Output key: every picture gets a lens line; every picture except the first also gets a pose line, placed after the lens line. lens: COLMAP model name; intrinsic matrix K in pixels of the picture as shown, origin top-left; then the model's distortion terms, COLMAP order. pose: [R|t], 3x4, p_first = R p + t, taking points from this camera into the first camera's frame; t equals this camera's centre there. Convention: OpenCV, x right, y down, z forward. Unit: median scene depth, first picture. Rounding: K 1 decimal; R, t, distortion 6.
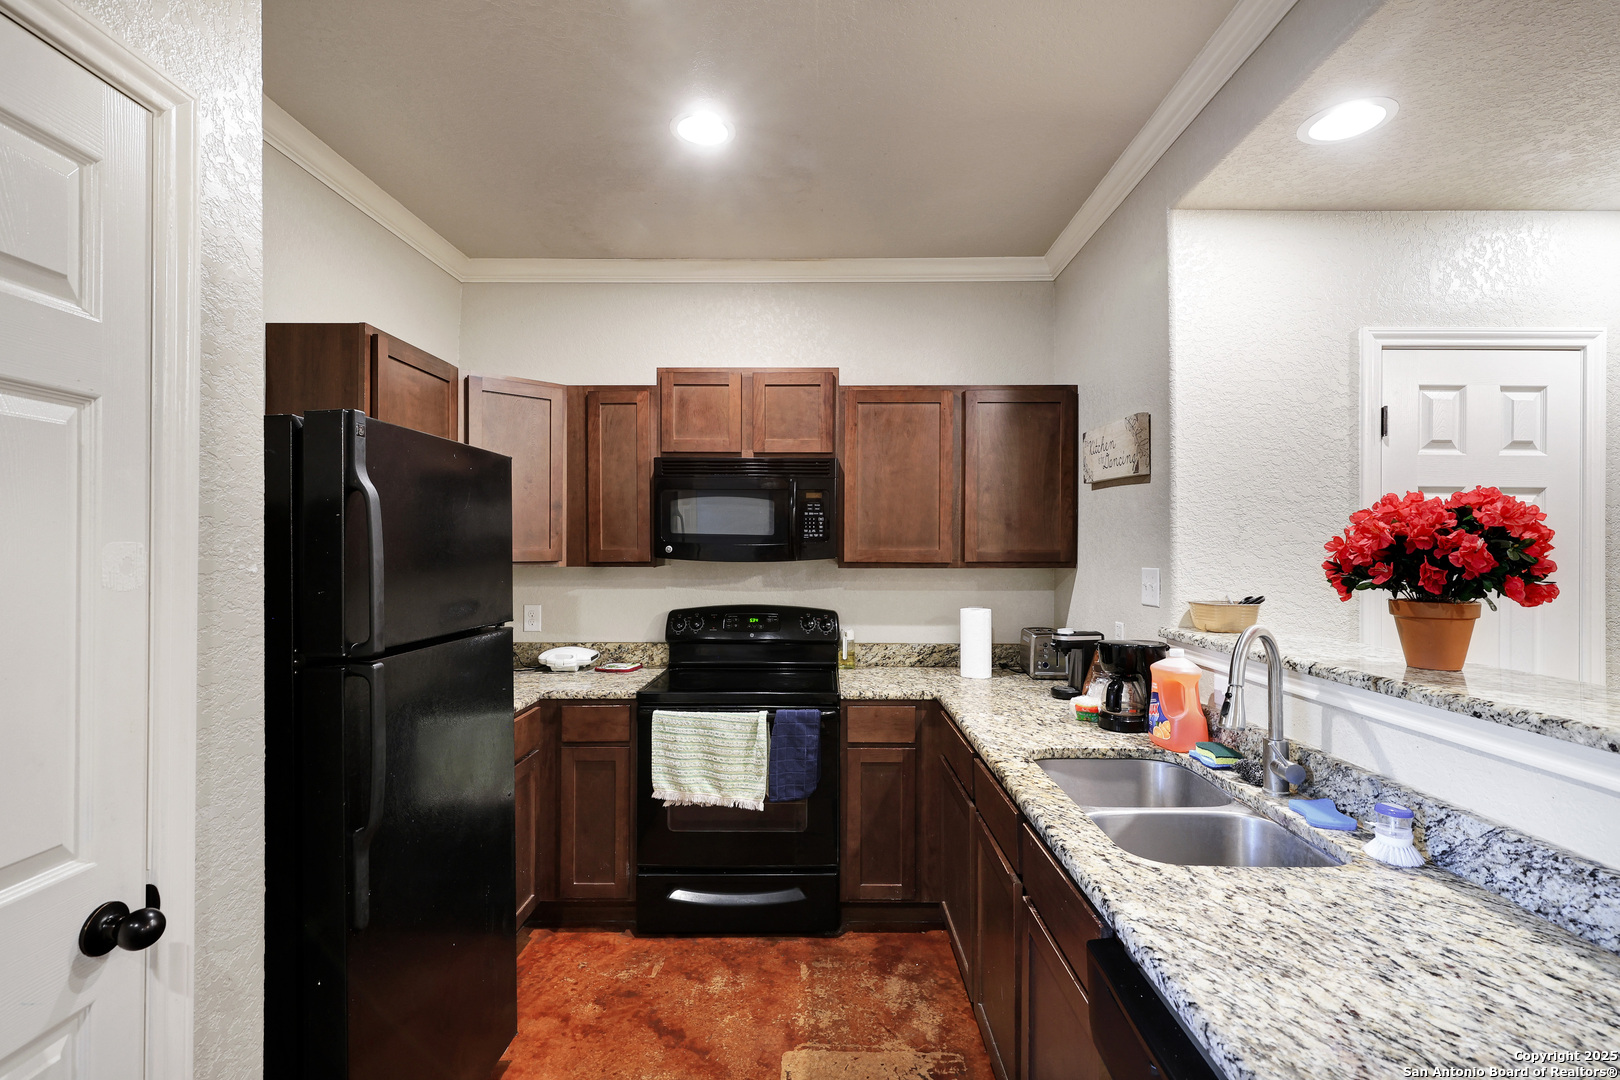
lens RADIAL K [[745.4, 0, 811.1], [0, 745.4, 540.1], [0, 0, 1]] dist [0.003048, -0.000484]
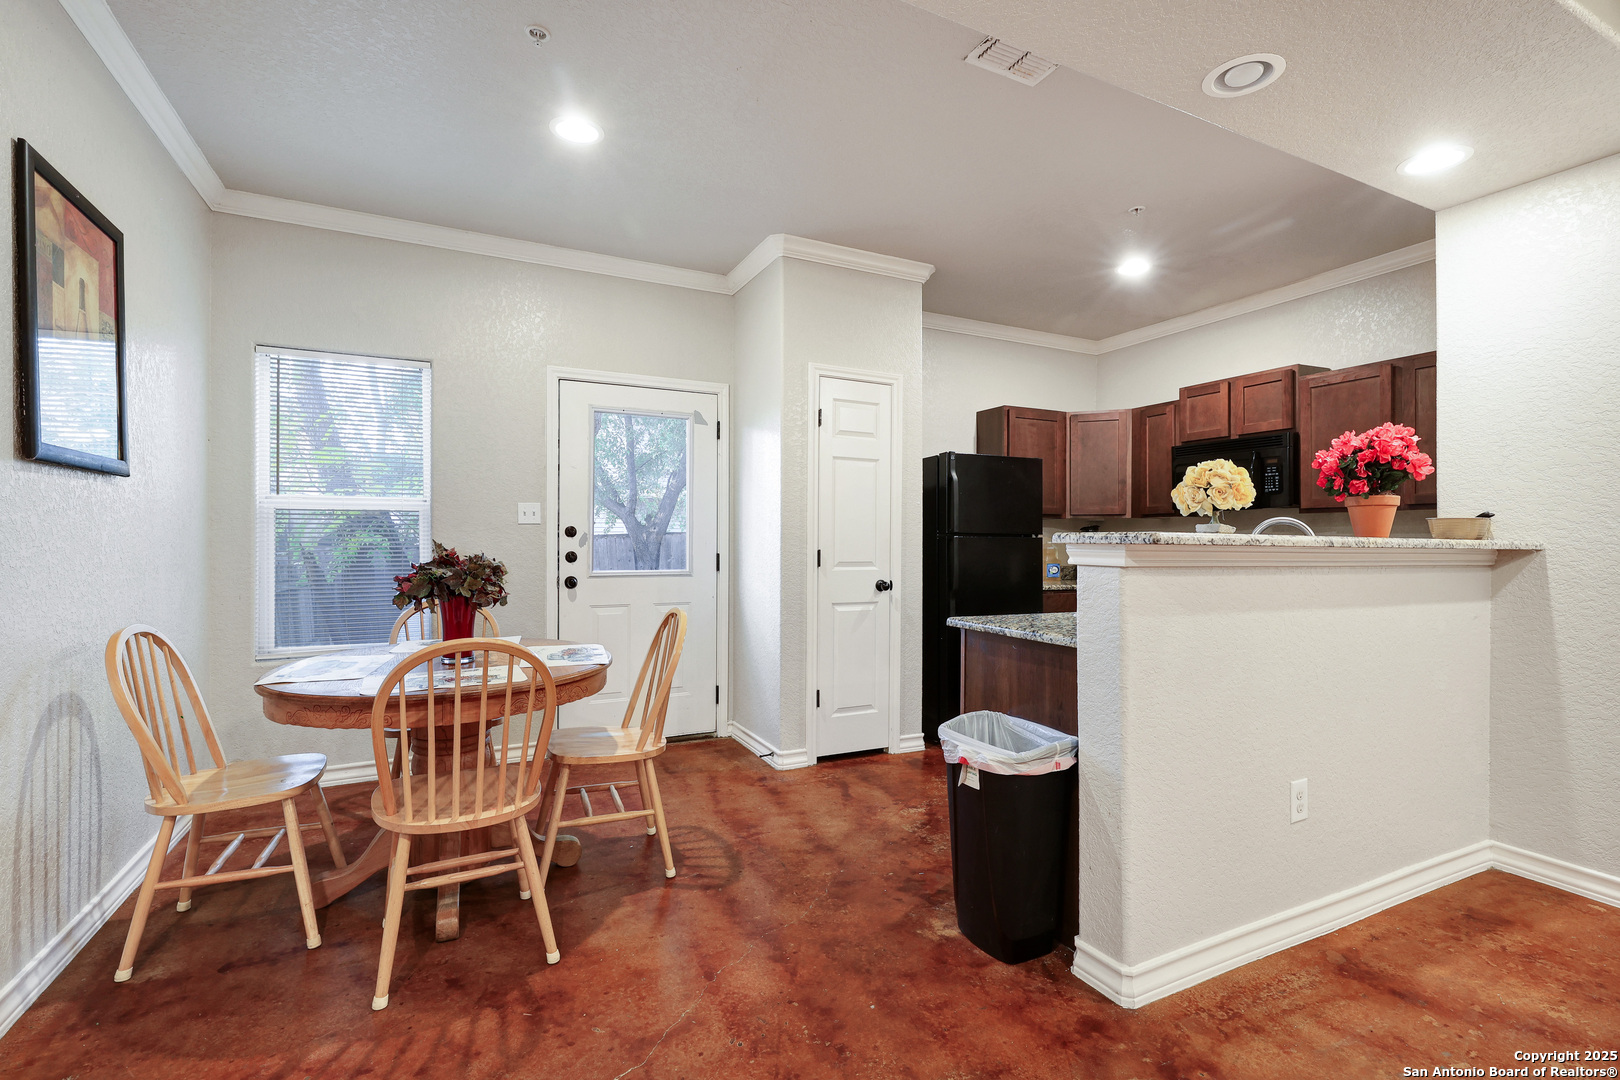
lens RADIAL K [[745.4, 0, 816.9], [0, 745.4, 537.4], [0, 0, 1]] dist [0.003048, -0.000484]
pose [[0.456253, -0.003793, -0.889842, 1.059573], [0.000845, 0.999992, -0.003829, 0.108067], [0.889849, 0.000995, 0.456253, -0.485838]]
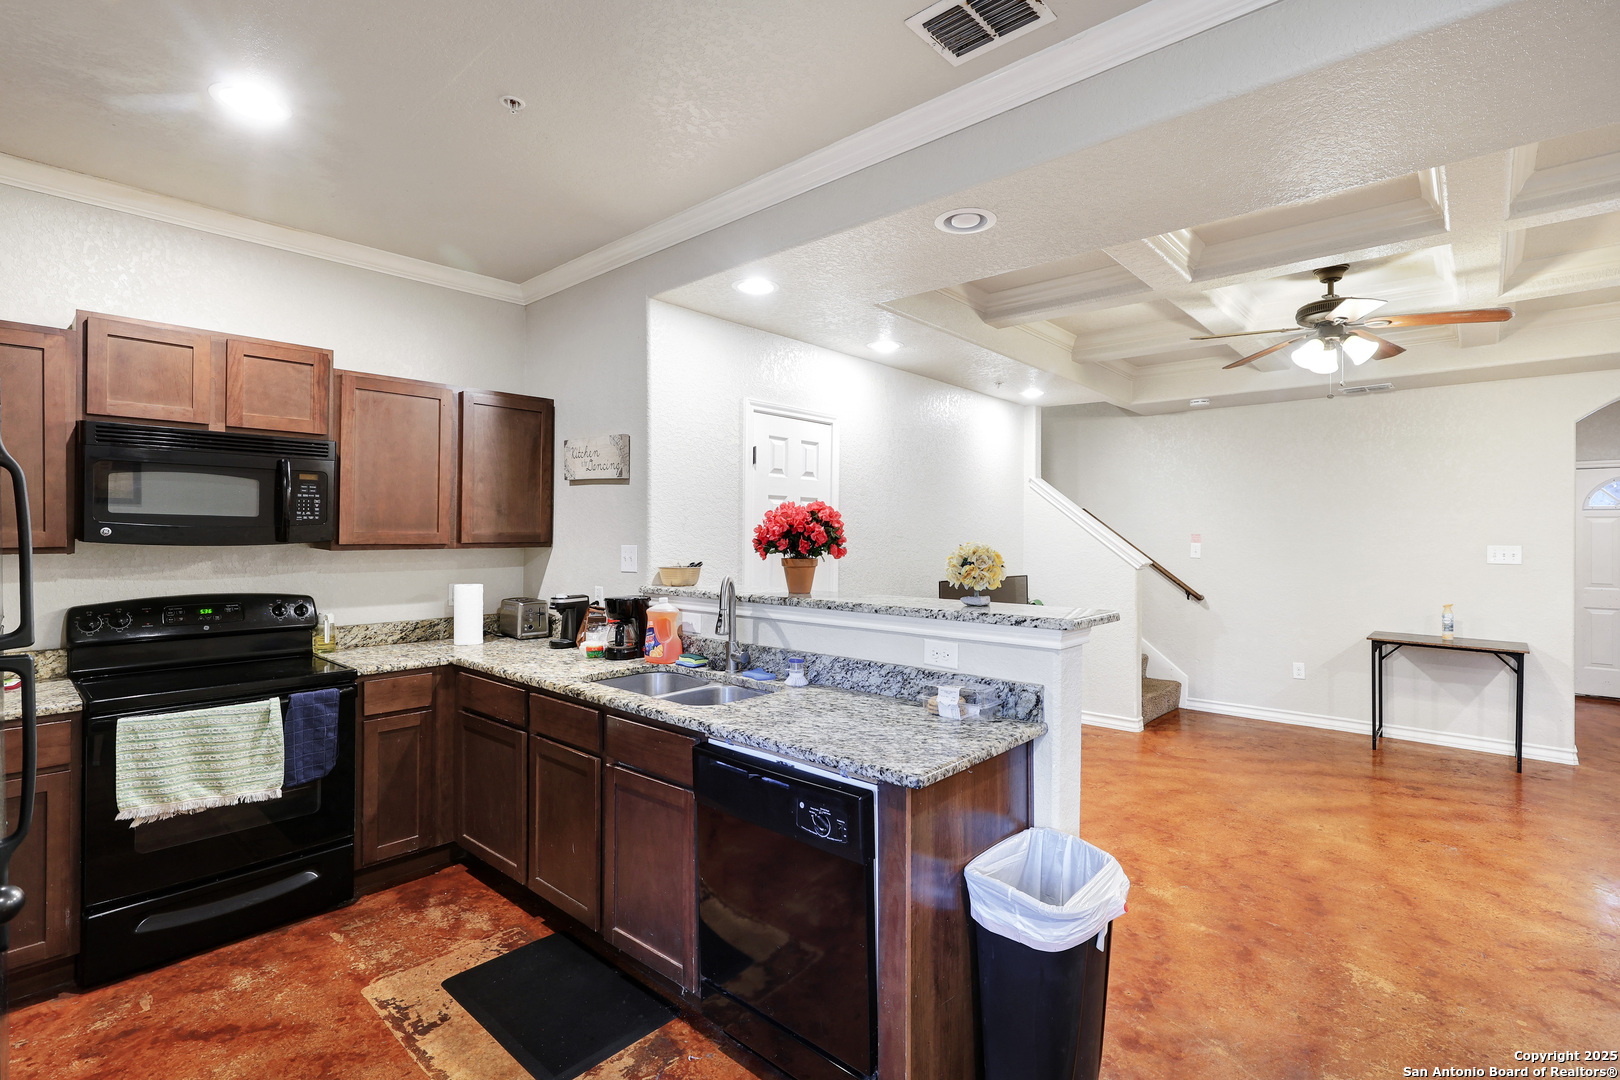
lens RADIAL K [[745.4, 0, 819.5], [0, 745.4, 530.7], [0, 0, 1]] dist [0.003048, -0.000484]
pose [[0.659269, 0.002073, 0.751904, -0.361149], [-0.009035, 0.999946, 0.005165, -0.000610], [-0.751853, -0.010198, 0.659252, -0.193429]]
